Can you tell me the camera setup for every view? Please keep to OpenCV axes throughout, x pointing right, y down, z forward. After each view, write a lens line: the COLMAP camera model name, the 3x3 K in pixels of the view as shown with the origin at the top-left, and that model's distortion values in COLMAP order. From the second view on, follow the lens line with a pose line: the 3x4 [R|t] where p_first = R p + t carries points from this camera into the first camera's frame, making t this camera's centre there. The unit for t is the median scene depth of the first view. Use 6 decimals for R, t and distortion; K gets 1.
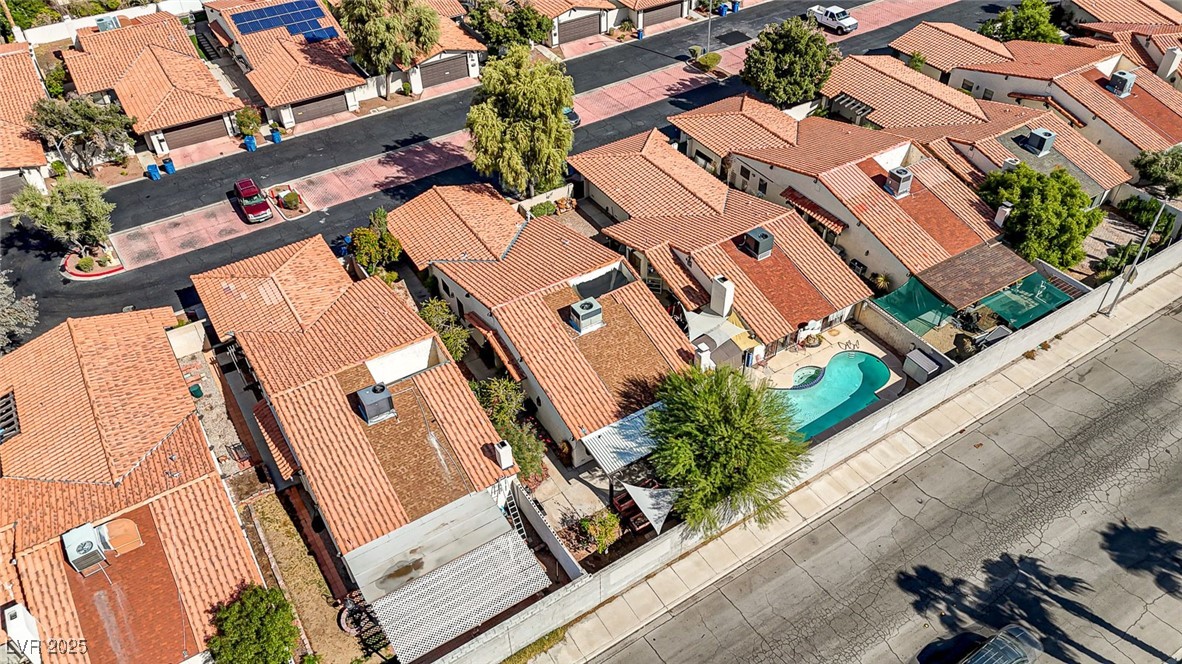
lens RADIAL K [[870.4, 0, 593.7], [0, 870.4, 333.7], [0, 0, 1]] dist [0.078087, -0.076243]
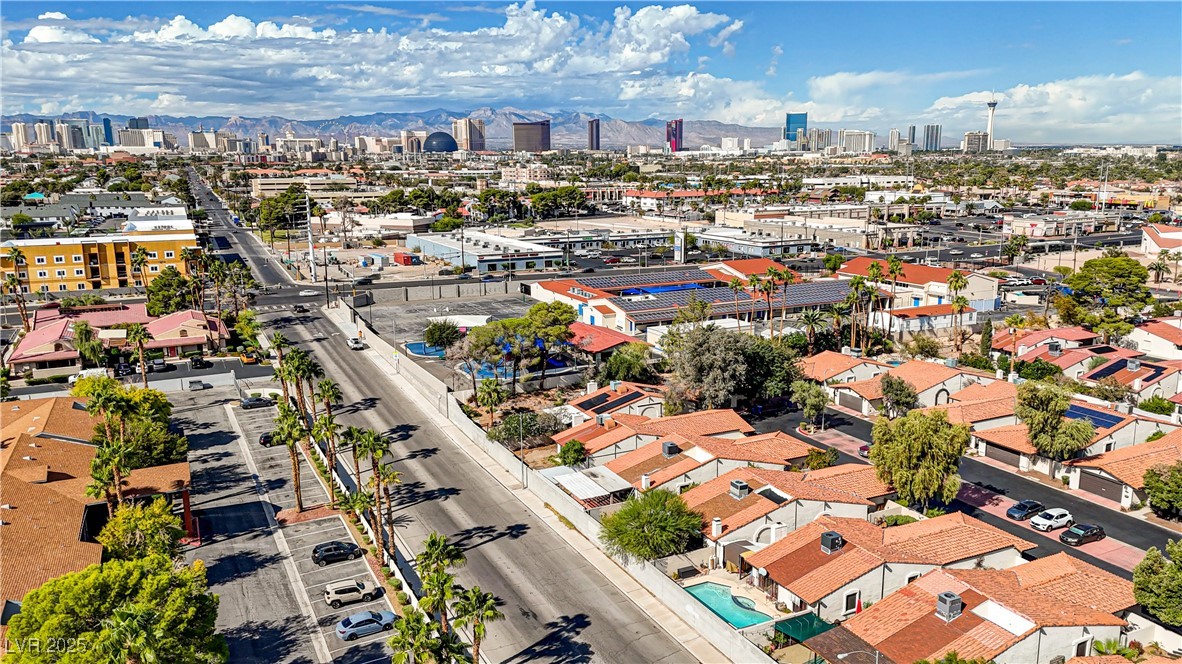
lens RADIAL K [[869.3, 0, 594.5], [0, 869.3, 333.6], [0, 0, 1]] dist [0.086551, -0.083465]
pose [[-0.097612, 0.215614, -0.971588, 1.204922], [-0.653774, 0.722169, 0.225945, -0.330533], [0.750367, 0.657254, 0.070471, 0.342919]]
